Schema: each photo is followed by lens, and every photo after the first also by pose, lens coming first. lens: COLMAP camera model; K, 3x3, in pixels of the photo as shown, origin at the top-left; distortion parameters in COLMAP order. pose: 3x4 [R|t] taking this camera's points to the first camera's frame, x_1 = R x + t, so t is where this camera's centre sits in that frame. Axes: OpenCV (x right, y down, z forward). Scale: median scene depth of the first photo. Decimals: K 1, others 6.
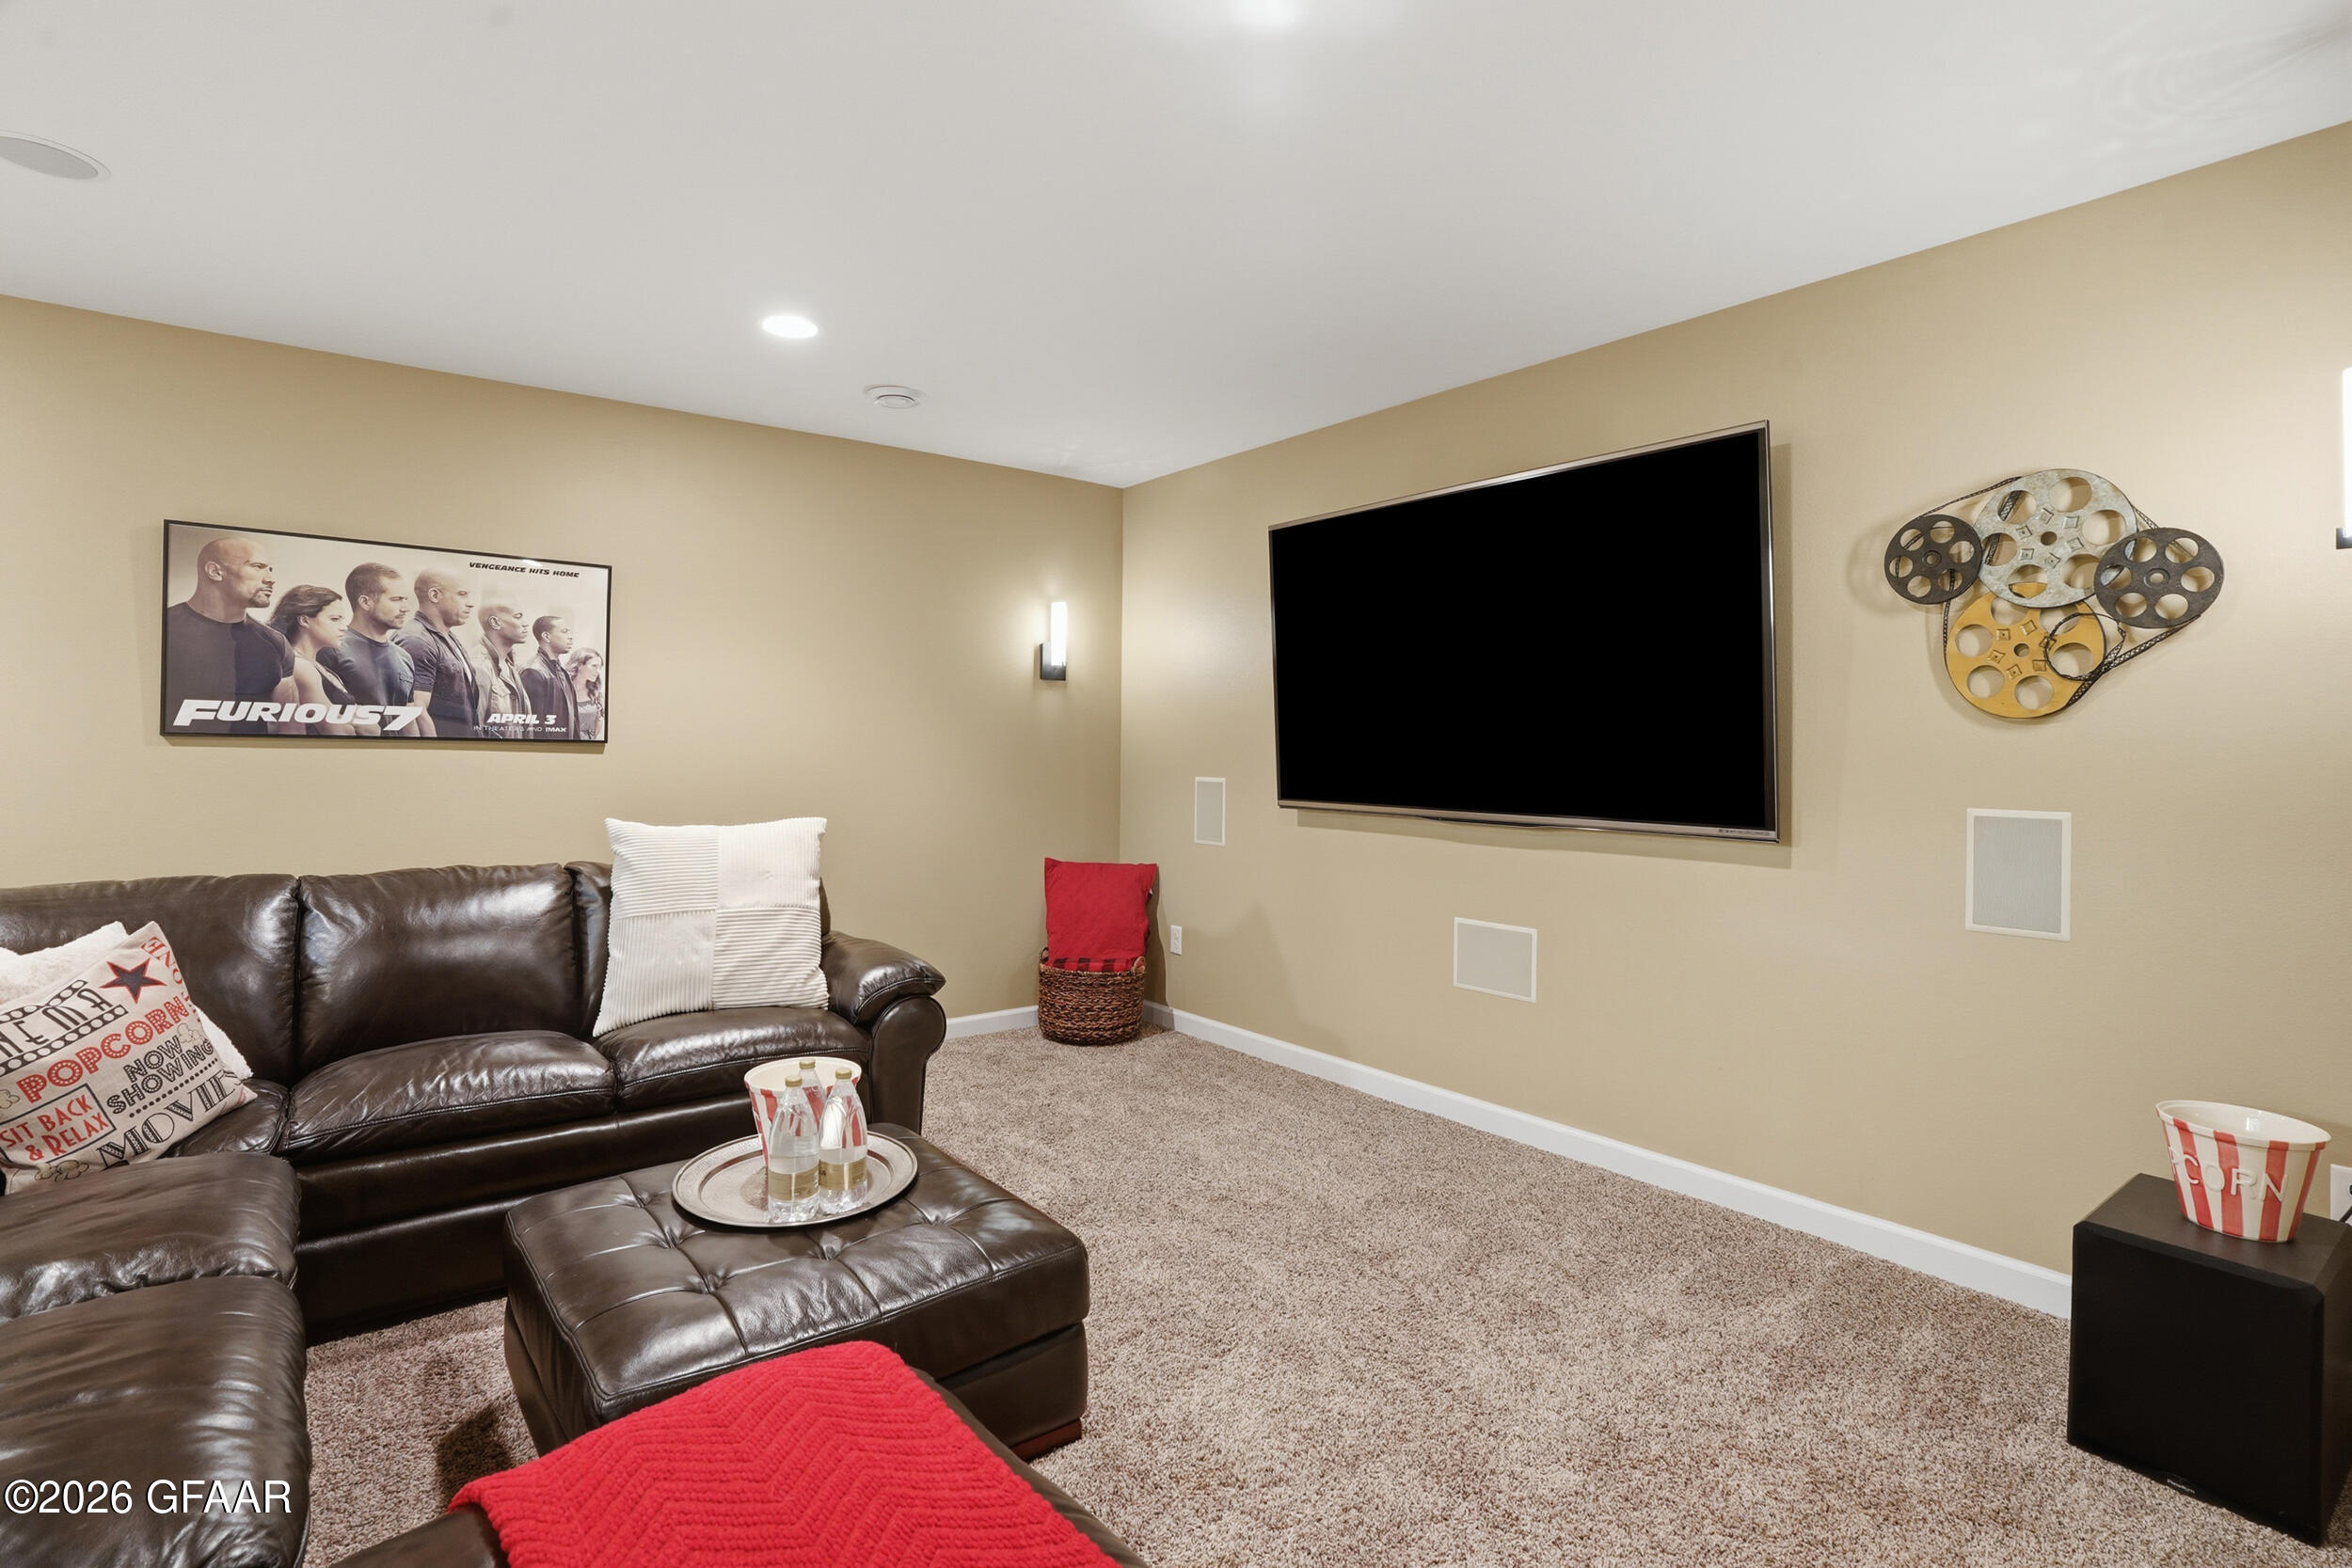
lens RADIAL K [[1093.2, 0, 1181.2], [0, 1093.2, 765.4], [0, 0, 1]] dist [-0.068583, 0.023715]
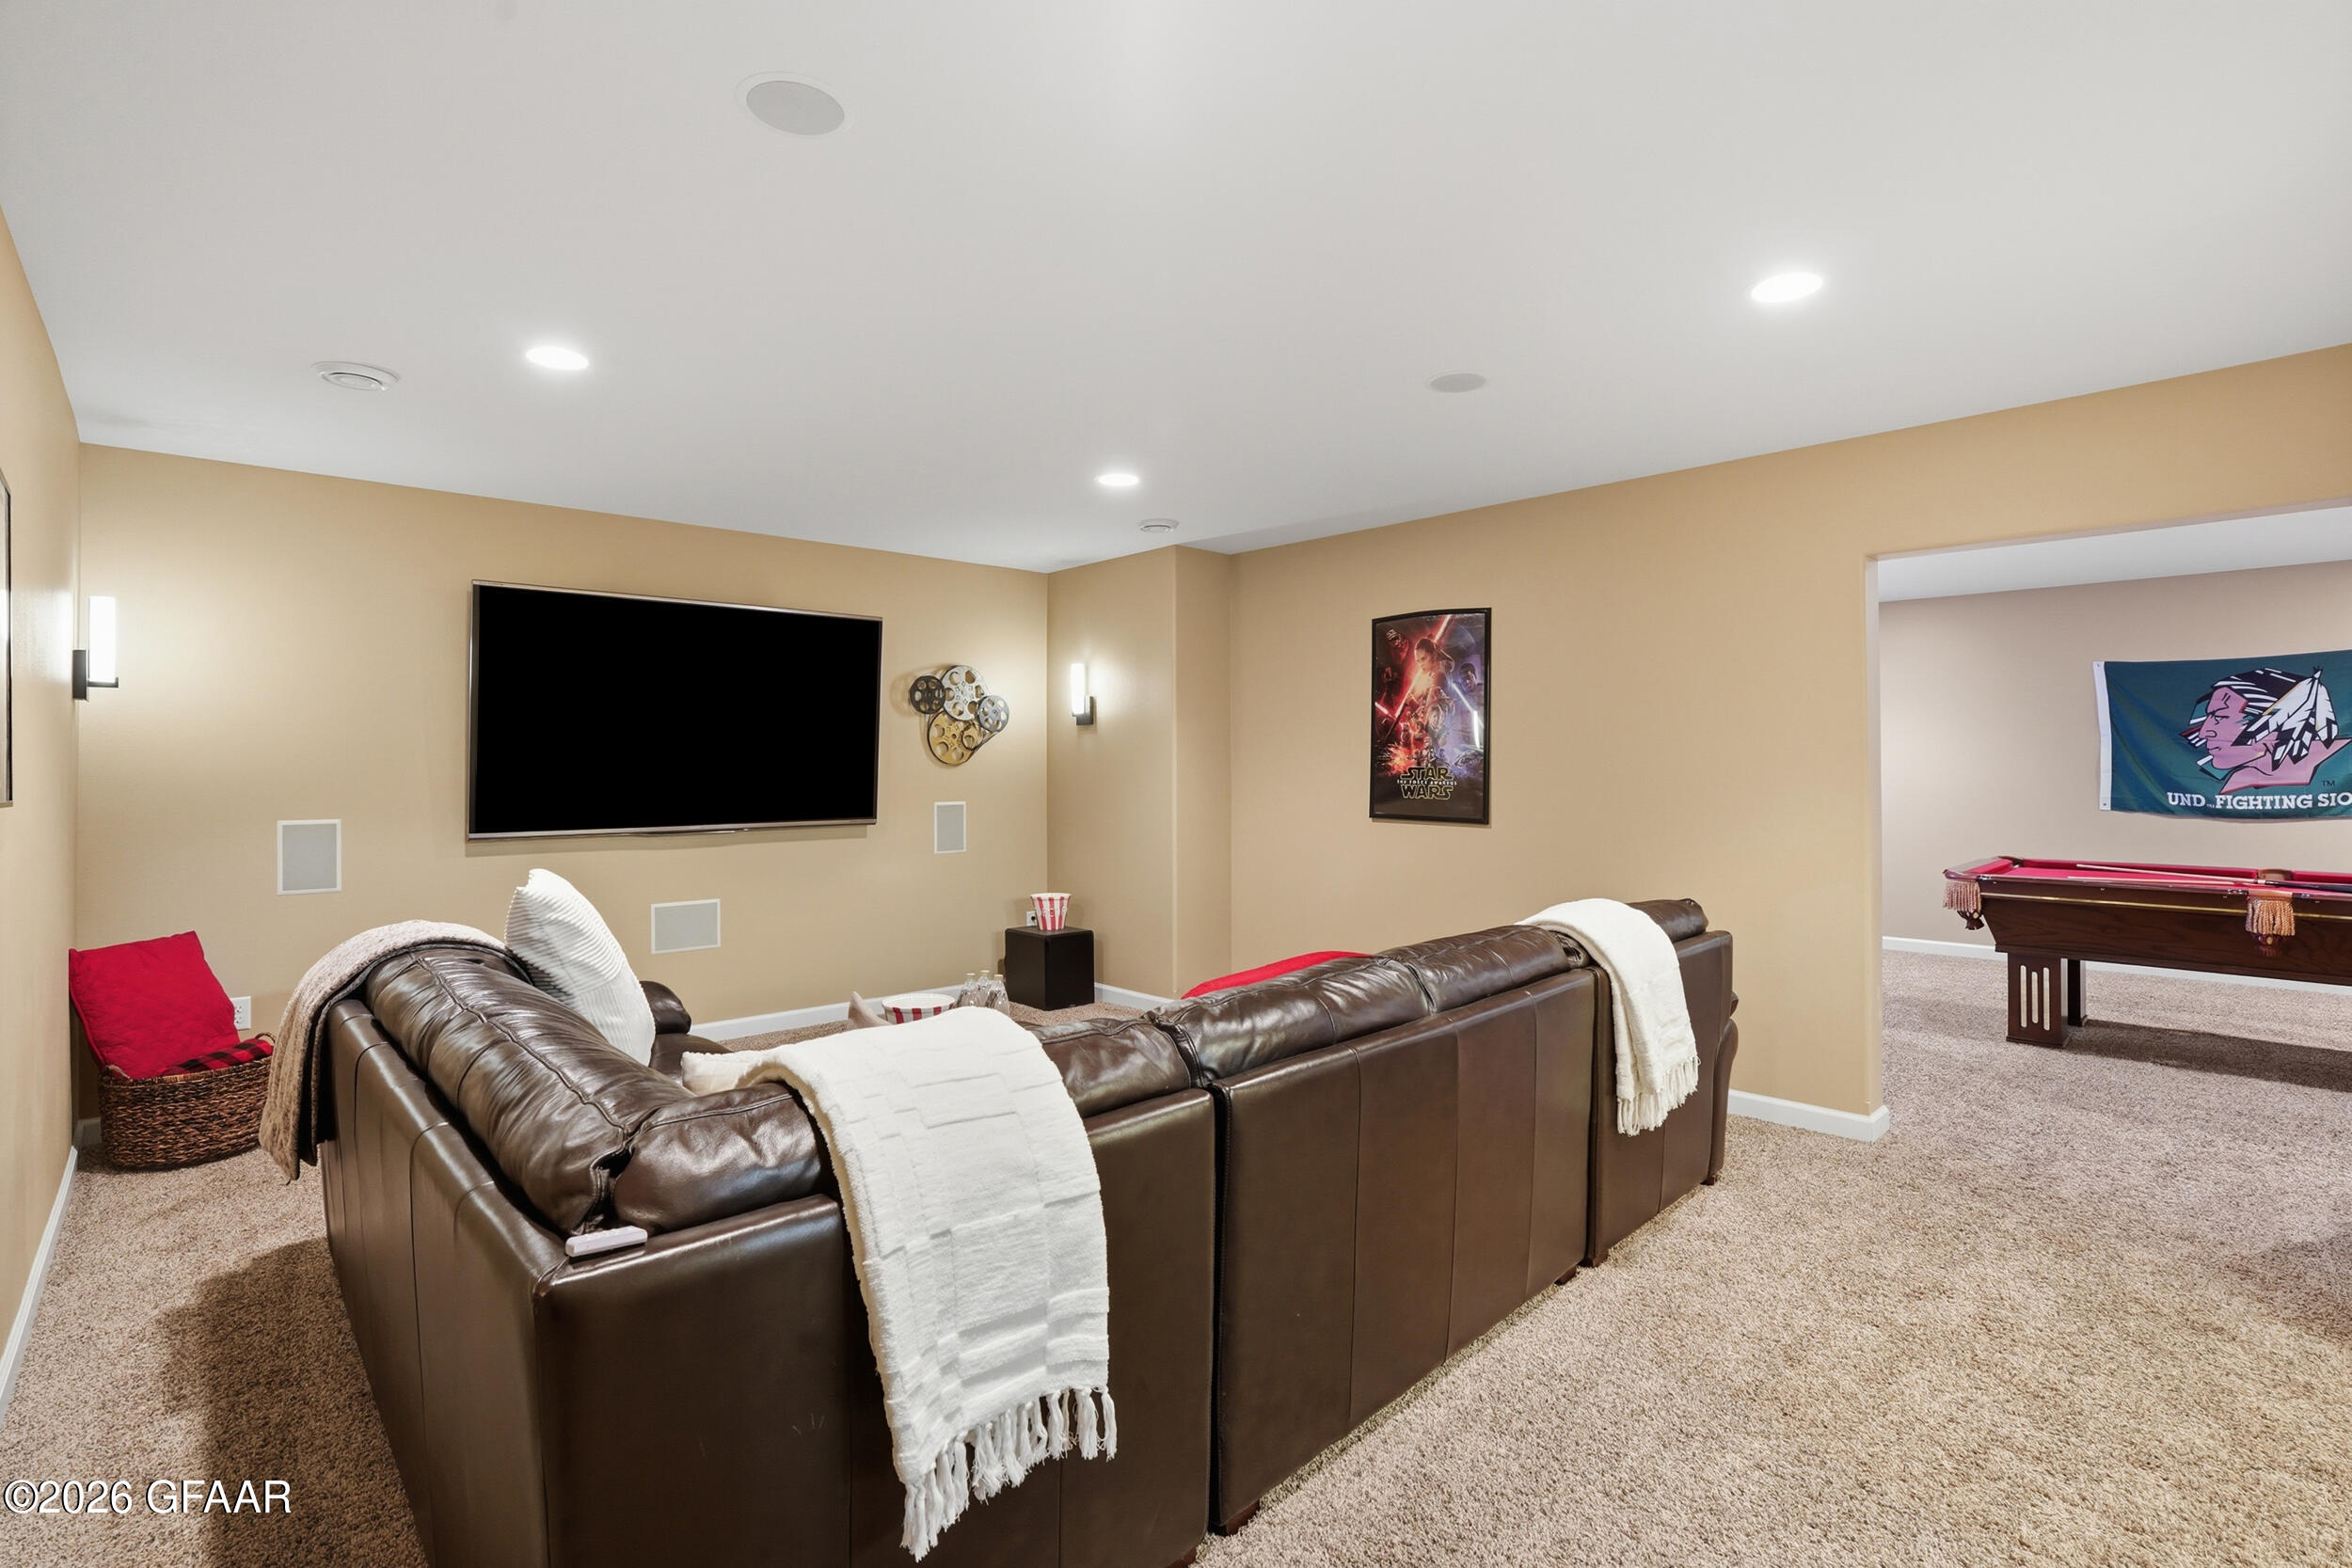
lens RADIAL K [[1117.2, 0, 1181.8], [0, 1117.2, 750.0], [0, 0, 1]] dist [-0.072162, 0.024961]
pose [[-0.091637, -0.000081, 0.995793, -1.732197], [0.017039, 0.999853, 0.001649, -0.067588], [-0.995647, 0.017118, -0.091622, 0.654596]]
